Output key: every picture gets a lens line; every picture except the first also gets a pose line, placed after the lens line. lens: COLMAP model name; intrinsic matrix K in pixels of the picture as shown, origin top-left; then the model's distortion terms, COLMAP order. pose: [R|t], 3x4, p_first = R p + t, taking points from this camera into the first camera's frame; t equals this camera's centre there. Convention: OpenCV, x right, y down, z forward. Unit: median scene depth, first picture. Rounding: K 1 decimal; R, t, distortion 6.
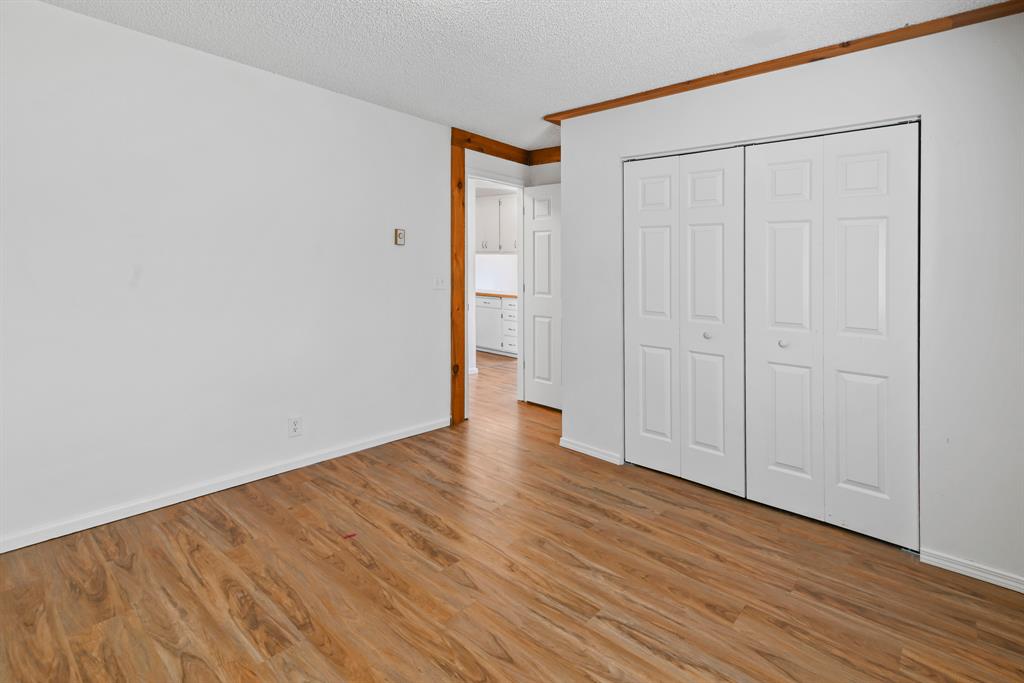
lens RADIAL K [[486.7, 0, 501.6], [0, 486.7, 286.8], [0, 0, 1]] dist [0.020200, -0.002519]
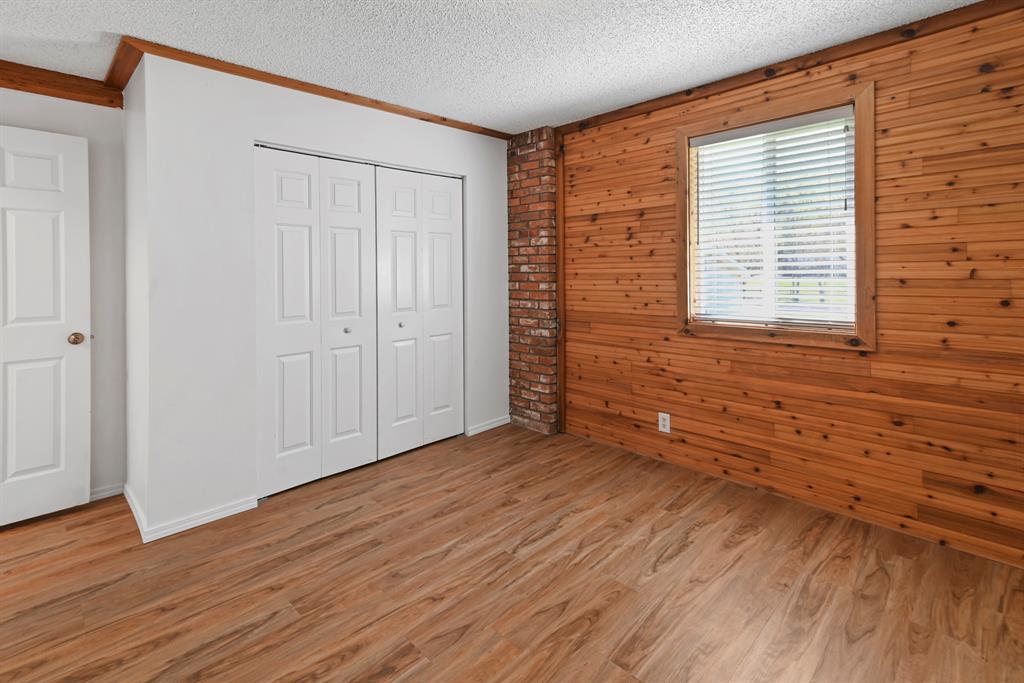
lens RADIAL K [[486.7, 0, 507.6], [0, 486.7, 274.5], [0, 0, 1]] dist [0.020200, -0.002519]
pose [[0.062642, -0.031172, 0.997549, -0.860452], [0.053862, 0.998161, 0.027808, -0.046823], [-0.996582, 0.051988, 0.064206, 0.775731]]
